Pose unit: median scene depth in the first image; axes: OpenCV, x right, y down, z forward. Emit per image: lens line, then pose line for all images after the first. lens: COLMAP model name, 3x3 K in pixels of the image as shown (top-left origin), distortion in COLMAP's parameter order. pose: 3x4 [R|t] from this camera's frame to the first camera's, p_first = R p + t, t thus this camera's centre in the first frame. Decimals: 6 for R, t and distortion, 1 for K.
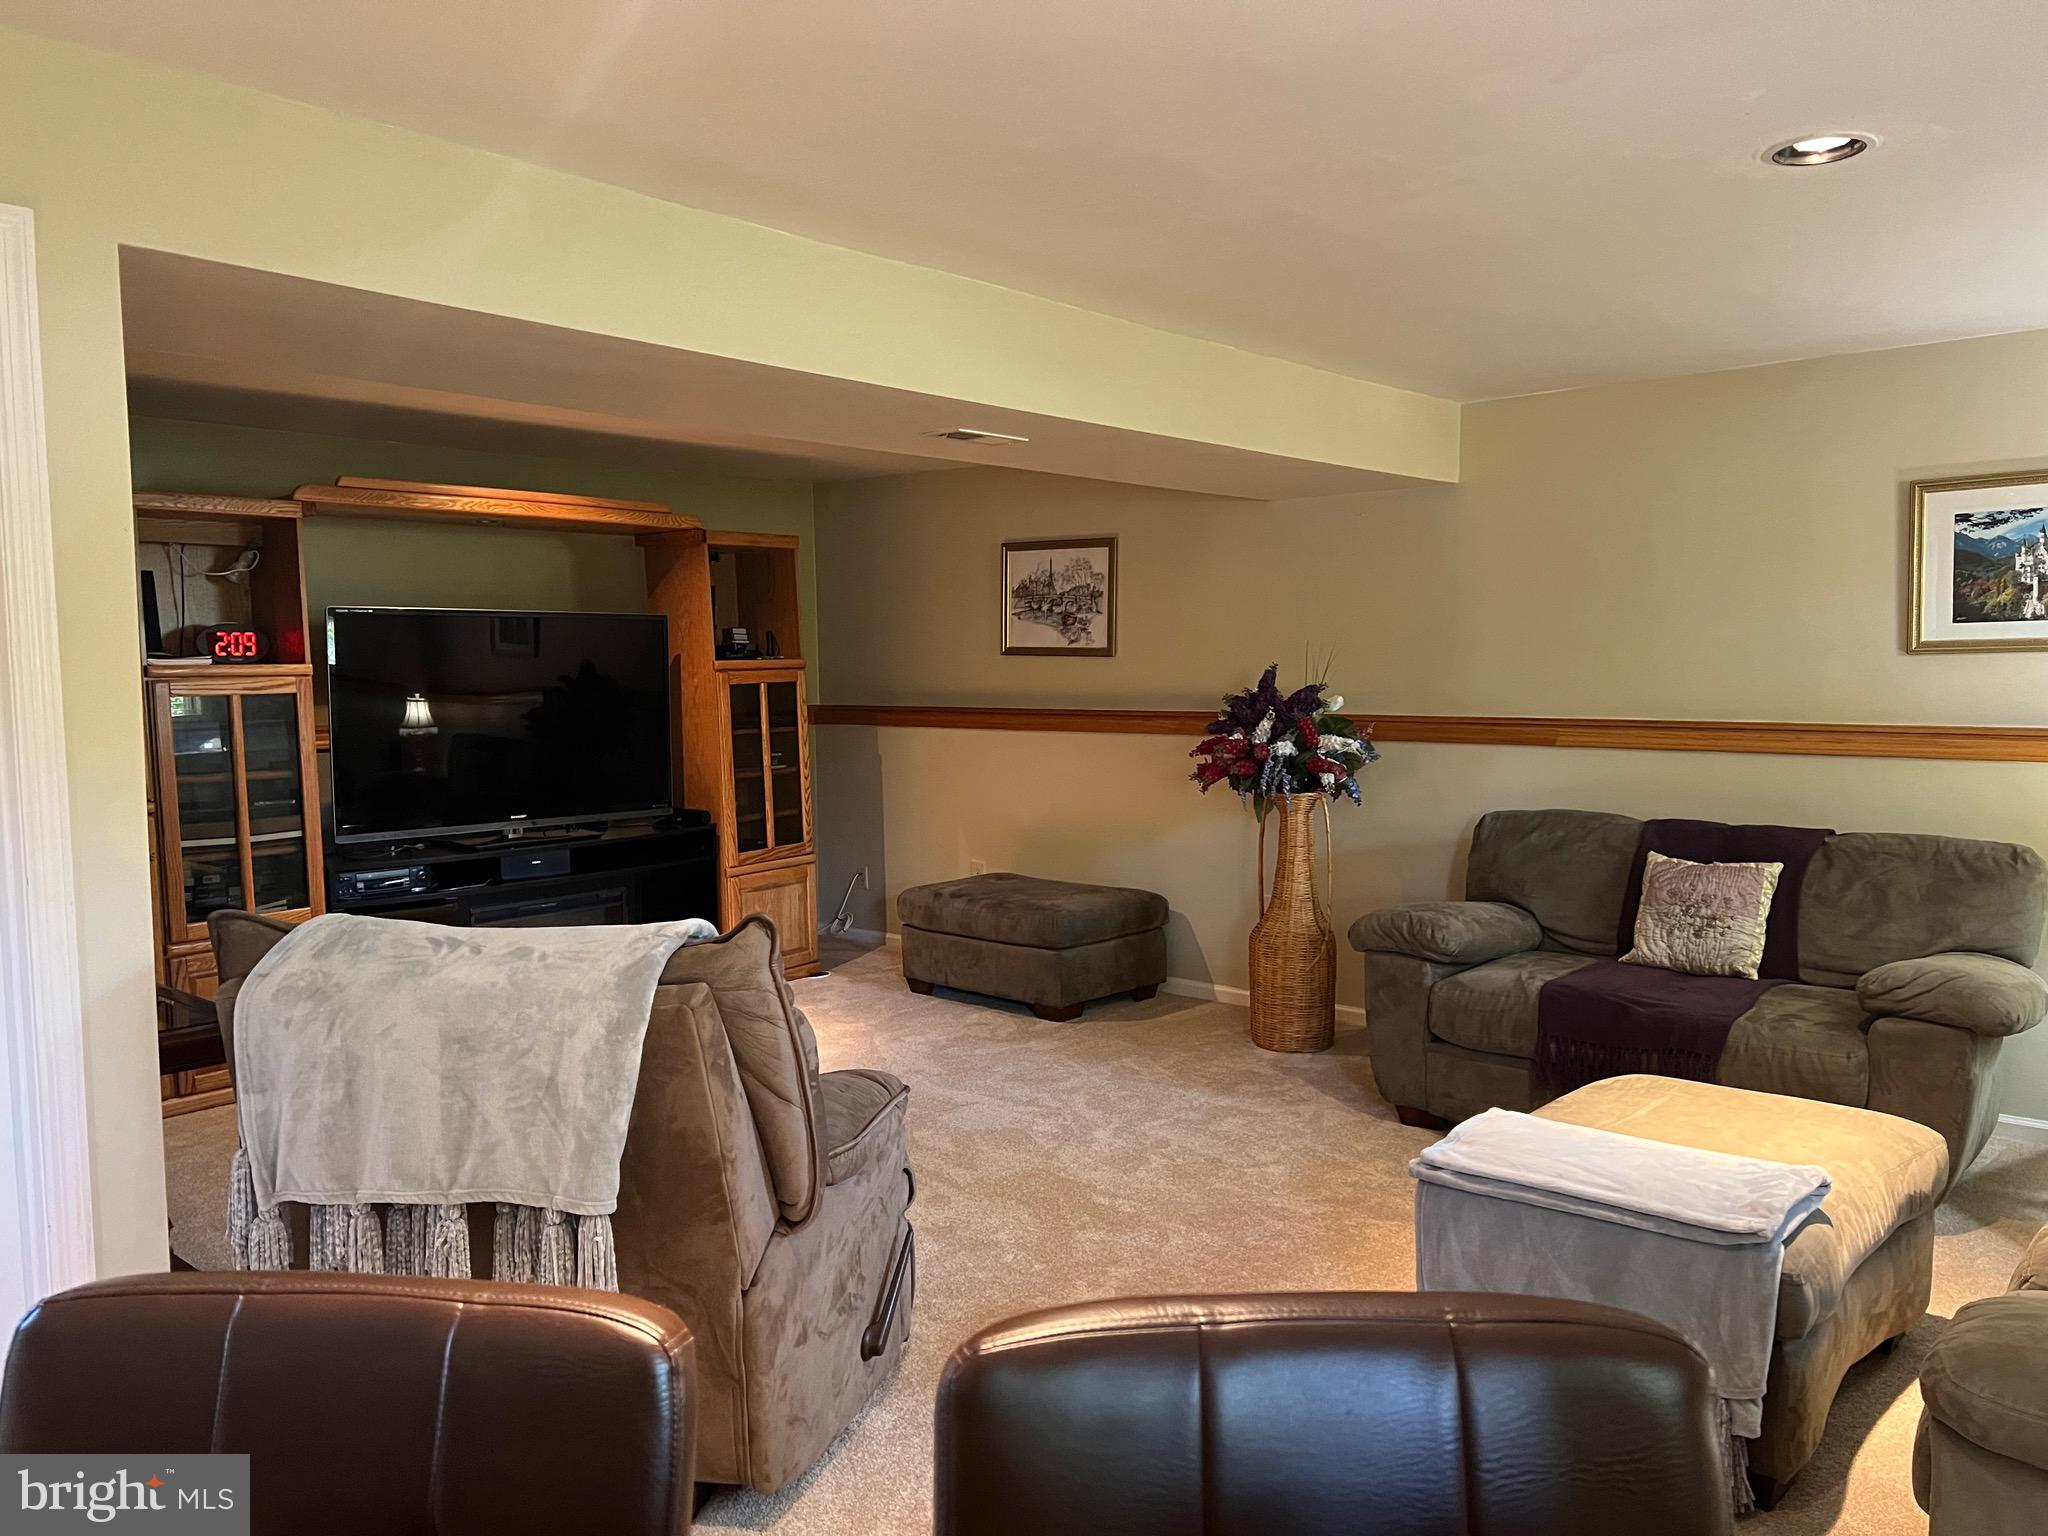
lens RADIAL K [[1484.9, 0, 1041.1], [0, 1484.9, 776.6], [0, 0, 1]] dist [0.089510, -0.137308]
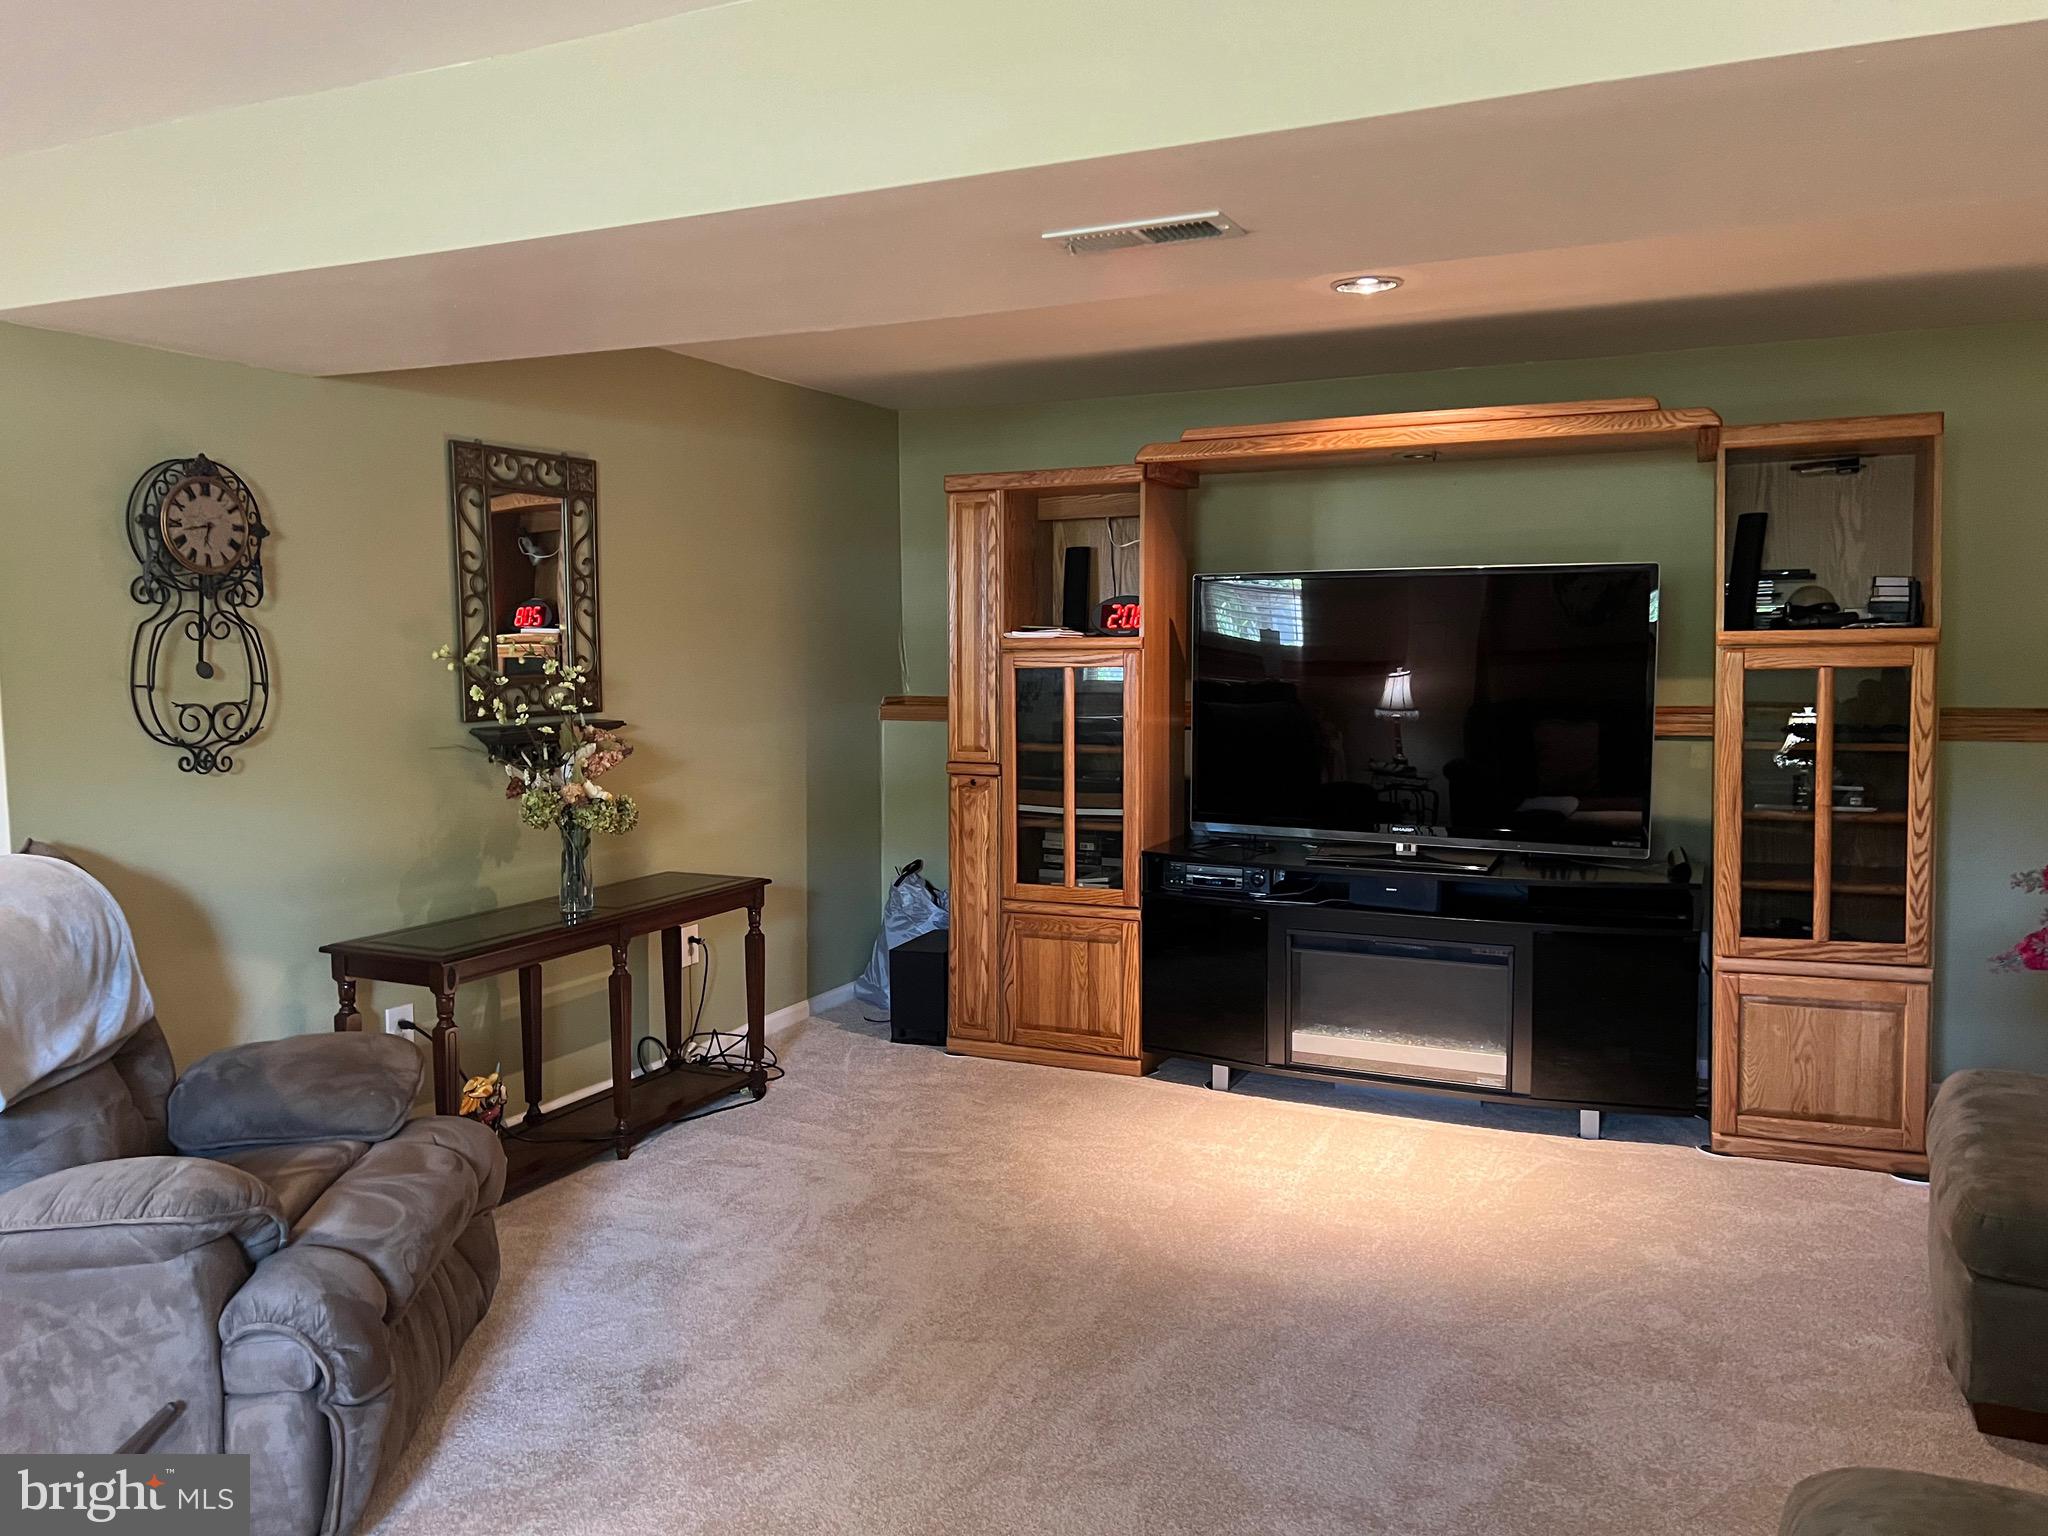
lens RADIAL K [[1519.6, 0, 1043.0], [0, 1519.6, 781.2], [0, 0, 1]] dist [0.046136, -0.057525]
pose [[0.261838, 0.097396, -0.960185, 0.344016], [-0.072653, 0.994061, 0.081020, -0.046315], [0.962373, 0.048546, 0.267359, 0.555852]]
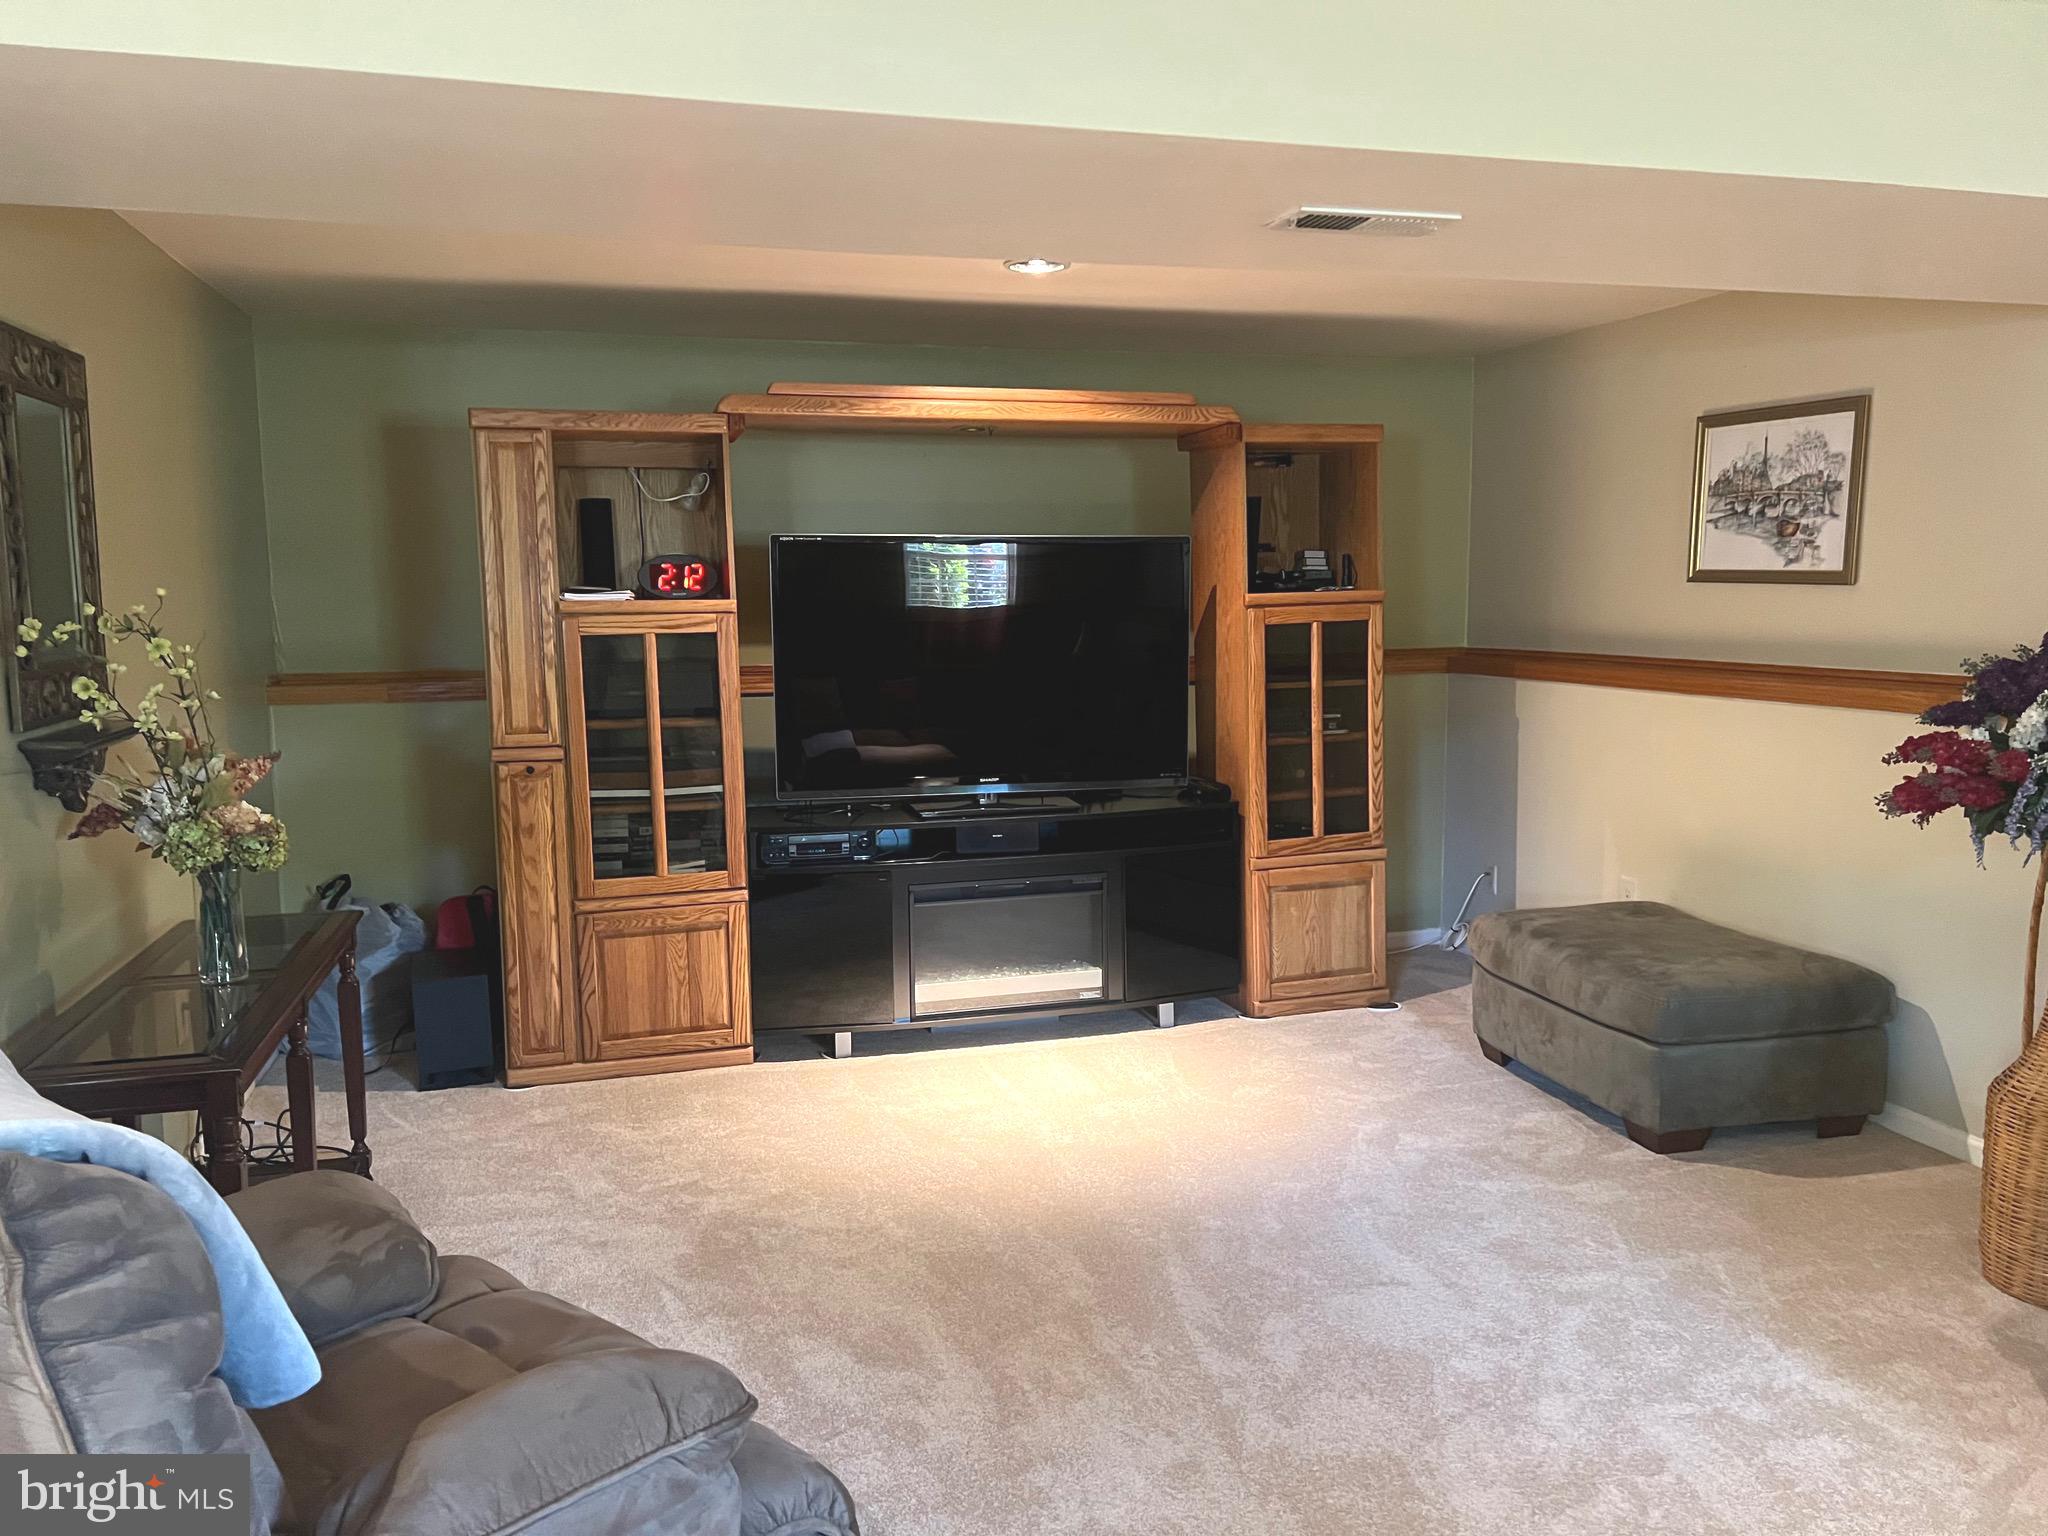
lens RADIAL K [[1524.5, 0, 1013.8], [0, 1524.5, 780.6], [0, 0, 1]] dist [0.057879, -0.071843]
pose [[0.832434, 0.070074, -0.549676, 0.126460], [-0.041646, 0.997078, 0.064039, -0.026455], [0.552558, -0.030416, 0.832920, 0.269867]]
